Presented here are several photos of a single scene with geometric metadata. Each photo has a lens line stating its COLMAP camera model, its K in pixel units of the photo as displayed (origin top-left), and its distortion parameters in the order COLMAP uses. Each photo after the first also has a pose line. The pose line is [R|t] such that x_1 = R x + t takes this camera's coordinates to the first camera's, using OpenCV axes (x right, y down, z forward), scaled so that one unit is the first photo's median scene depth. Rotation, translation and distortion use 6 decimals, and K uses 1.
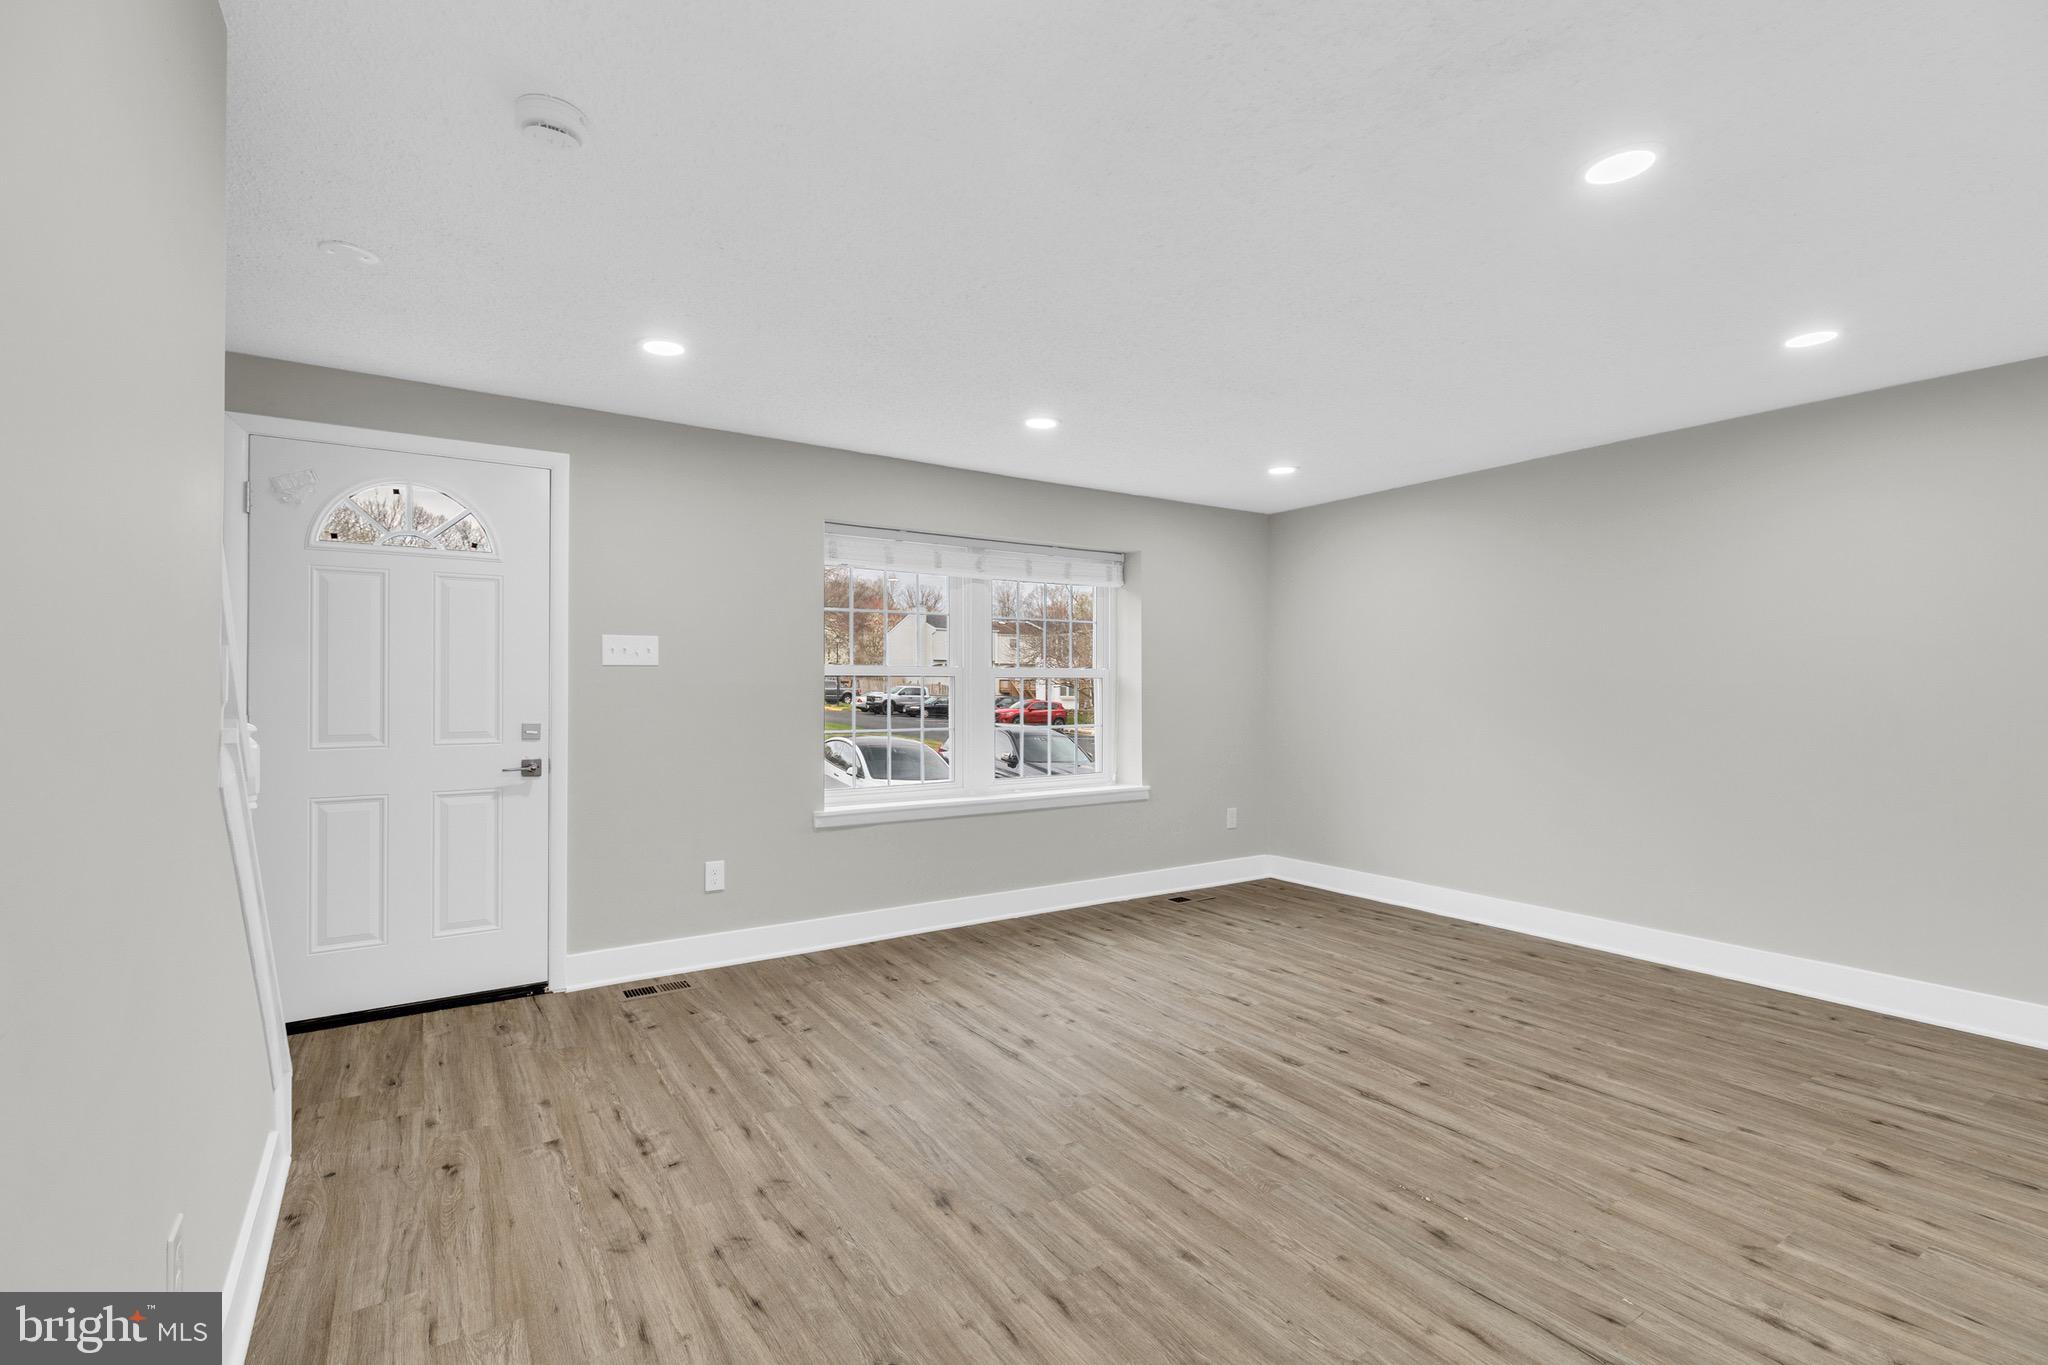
lens RADIAL K [[932.9, 0, 1026.5], [0, 932.9, 690.5], [0, 0, 1]] dist [0.004212, 0.001490]
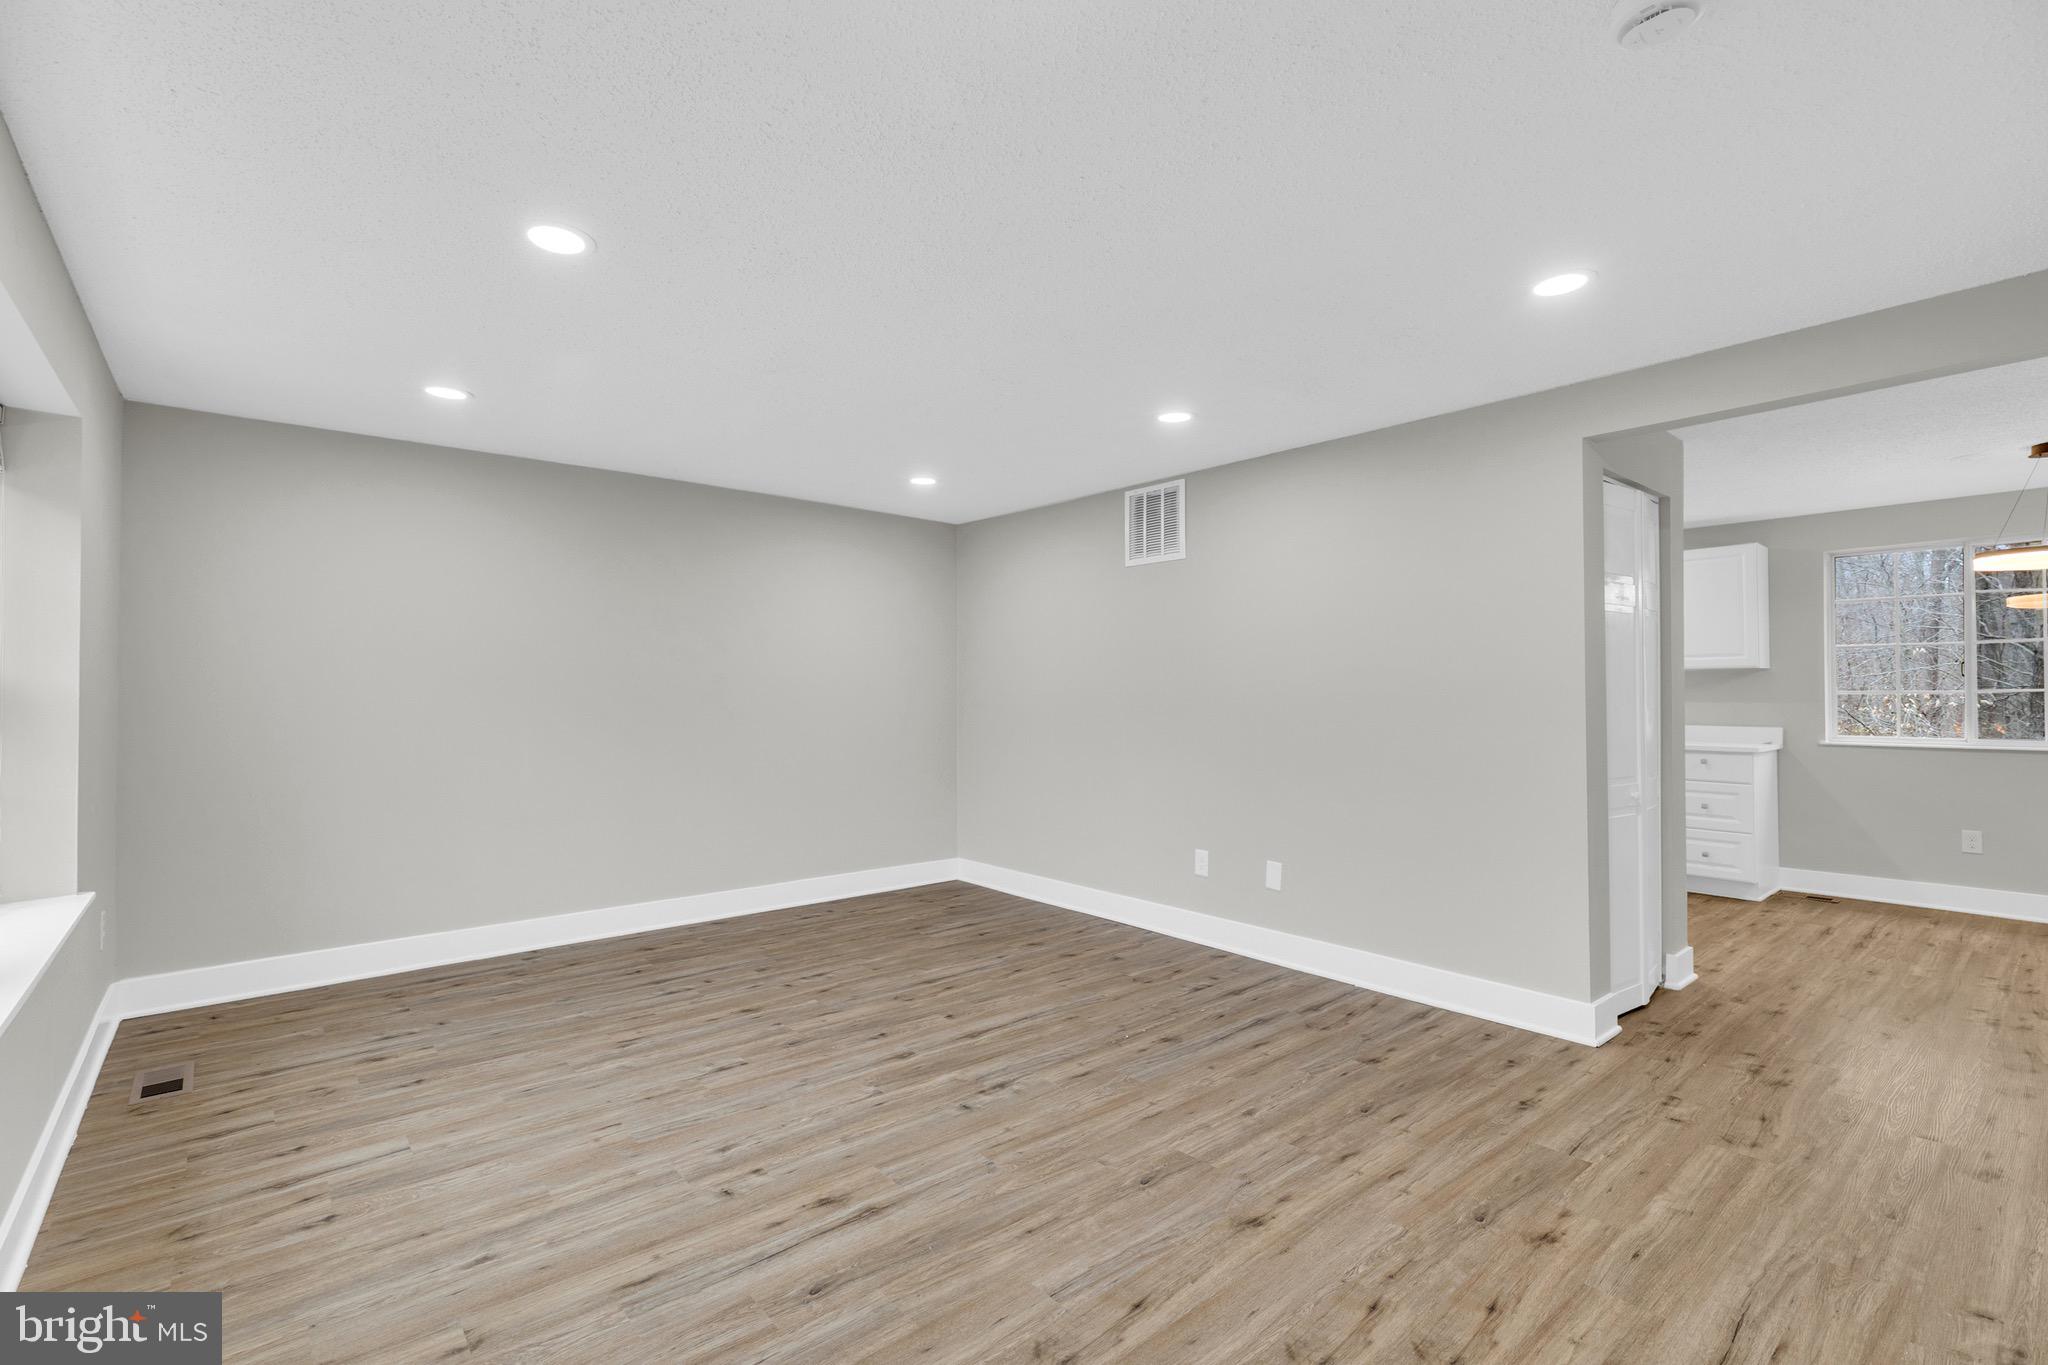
lens RADIAL K [[932.9, 0, 1012.0], [0, 932.9, 683.2], [0, 0, 1]] dist [0.004212, 0.001490]
pose [[-0.130738, 0.009642, 0.991370, -0.737708], [0.002979, 0.999952, -0.009333, -0.003457], [-0.991412, 0.001733, -0.130761, 0.989850]]
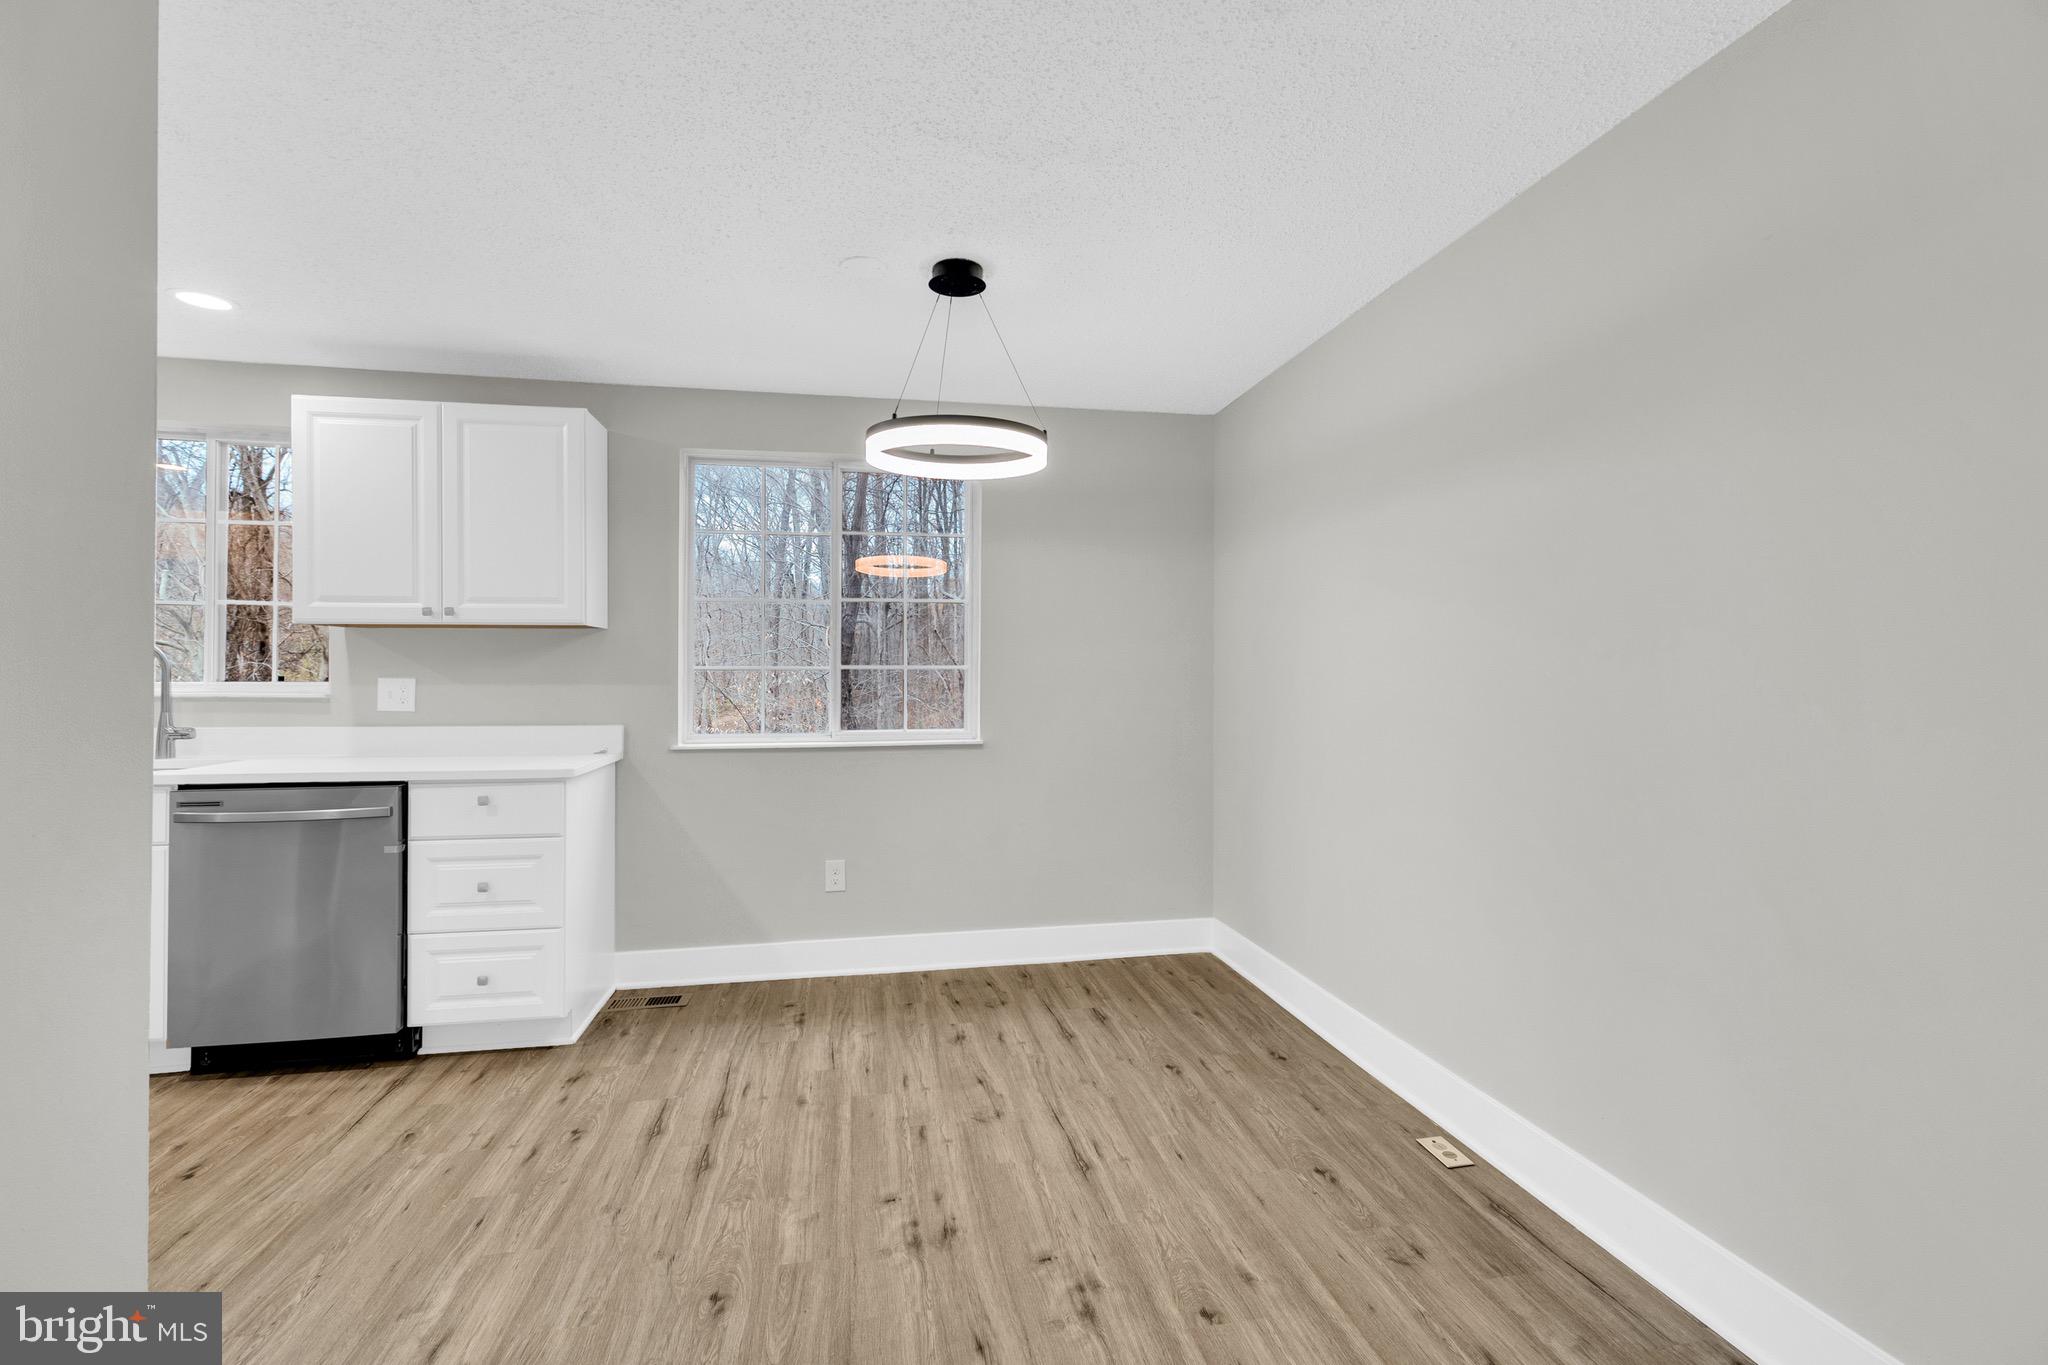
lens RADIAL K [[932.9, 0, 1012.4], [0, 932.9, 680.2], [0, 0, 1]] dist [0.004212, 0.001490]
pose [[-0.915853, -0.013242, 0.401294, -0.688815], [-0.008983, 0.999882, 0.012493, -0.003332], [-0.401412, 0.007836, -0.915864, 0.930822]]
